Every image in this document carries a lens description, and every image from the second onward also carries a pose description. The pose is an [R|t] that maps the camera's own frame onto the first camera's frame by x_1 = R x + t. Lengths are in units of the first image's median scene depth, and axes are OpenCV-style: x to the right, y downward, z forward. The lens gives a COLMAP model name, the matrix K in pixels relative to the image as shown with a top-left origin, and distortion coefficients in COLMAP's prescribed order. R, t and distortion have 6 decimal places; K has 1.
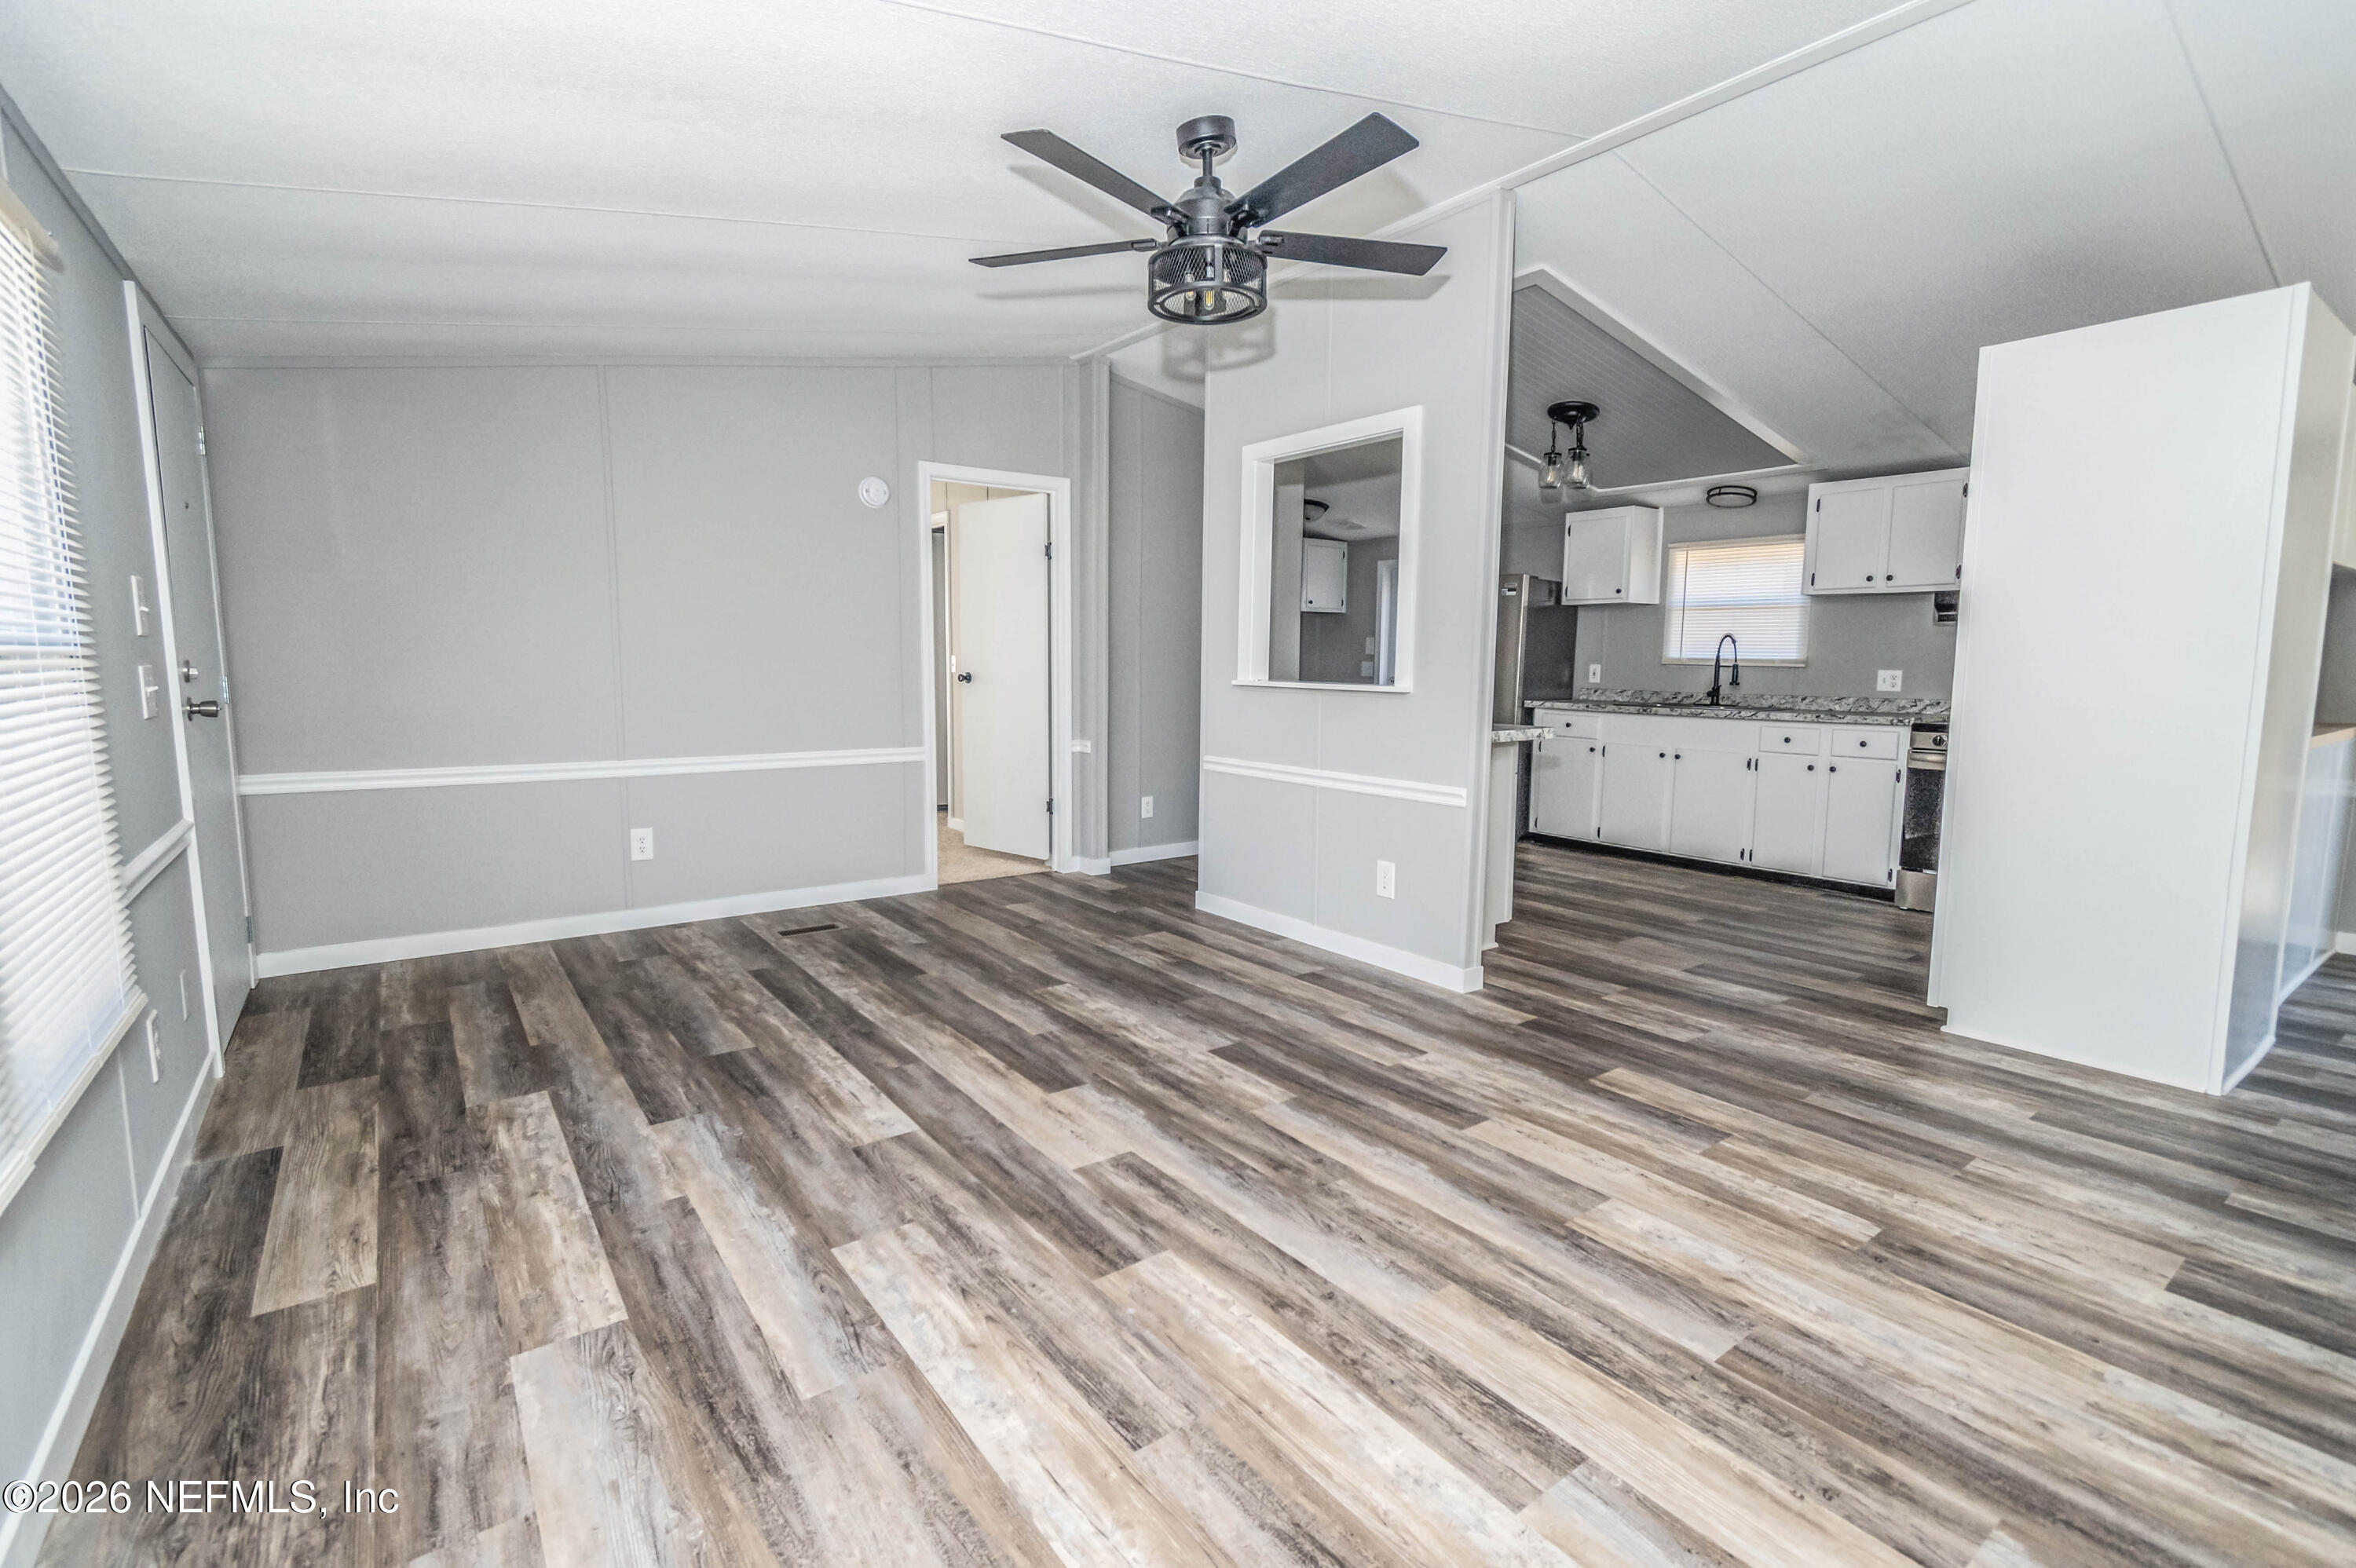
lens RADIAL K [[1067.7, 0, 1186.8], [0, 1067.7, 779.7], [0, 0, 1]] dist [0.008554, -0.005354]
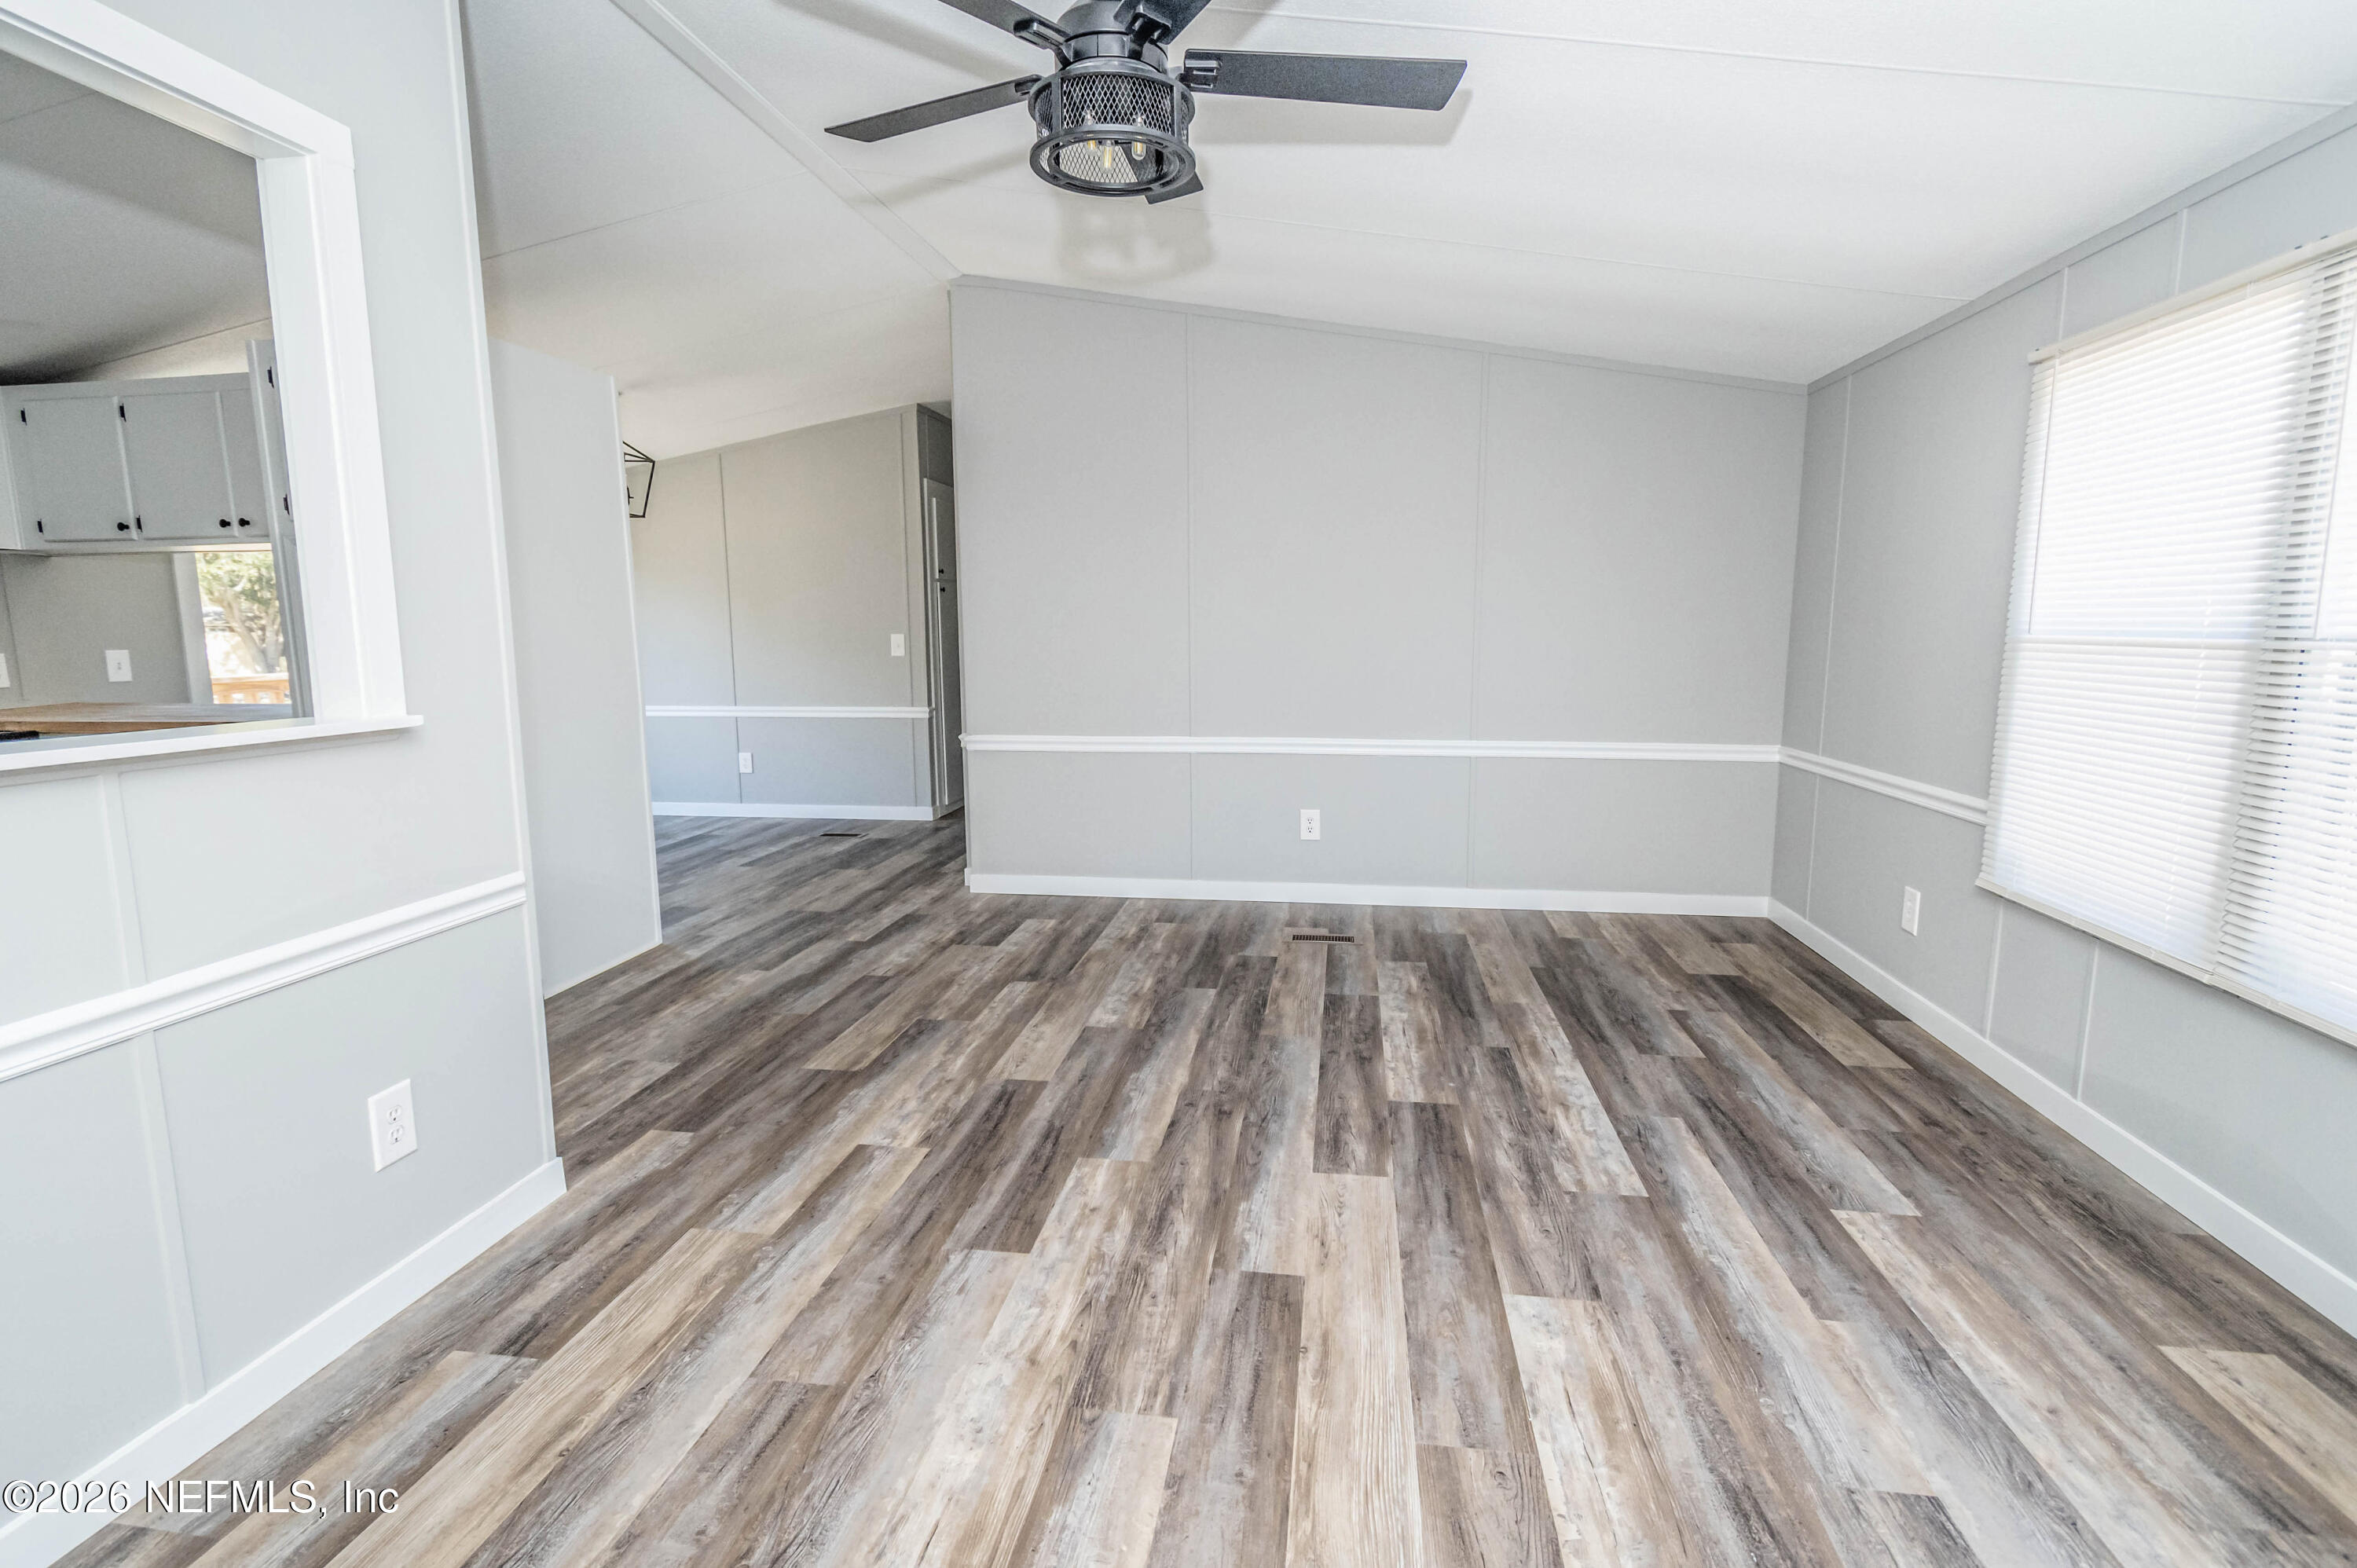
lens RADIAL K [[1068.2, 0, 1178.5], [0, 1068.2, 785.9], [0, 0, 1]] dist [0.008554, -0.005354]
pose [[-0.694590, -0.109072, 0.711090, -0.534041], [0.083713, 0.969471, 0.230475, -0.188303], [-0.714519, 0.219613, -0.664254, 1.445016]]
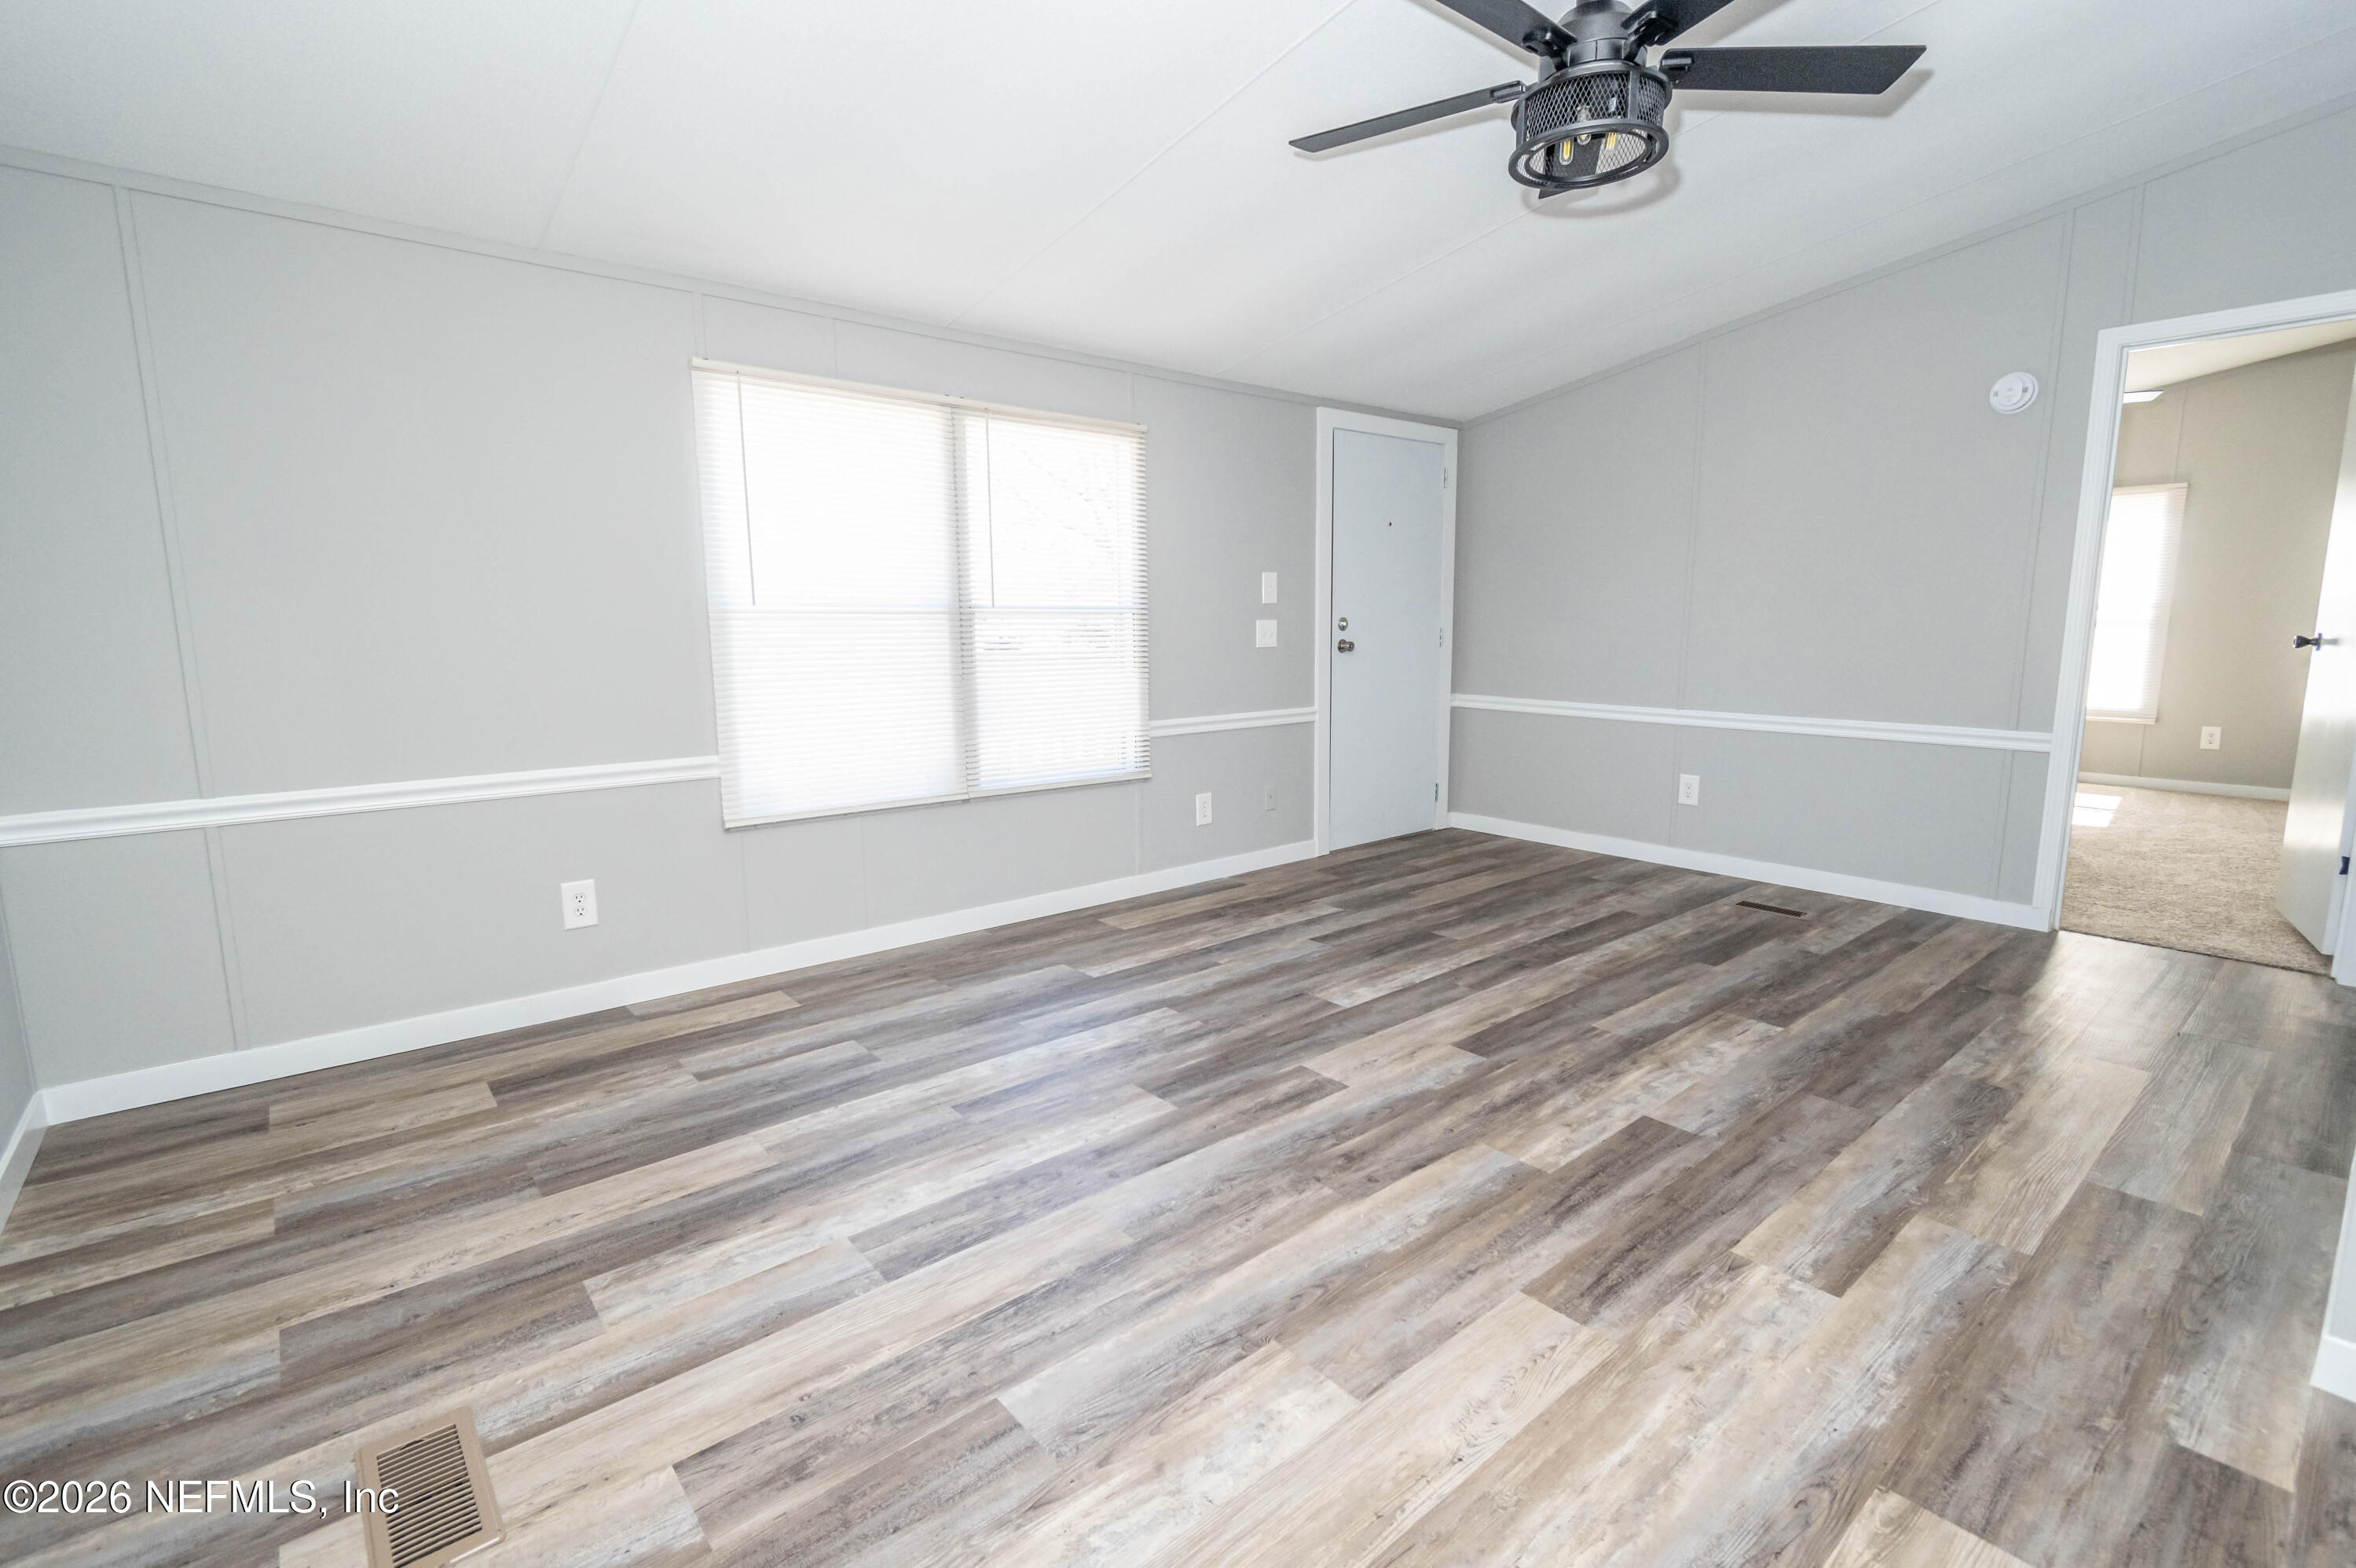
lens RADIAL K [[1067.8, 0, 1179.5], [0, 1067.8, 791.5], [0, 0, 1]] dist [0.008554, -0.005354]
pose [[0.048169, 0.151559, -0.987274, 0.810339], [-0.110799, 0.983132, 0.145517, -0.058832], [0.992675, 0.102379, 0.064149, 0.652200]]
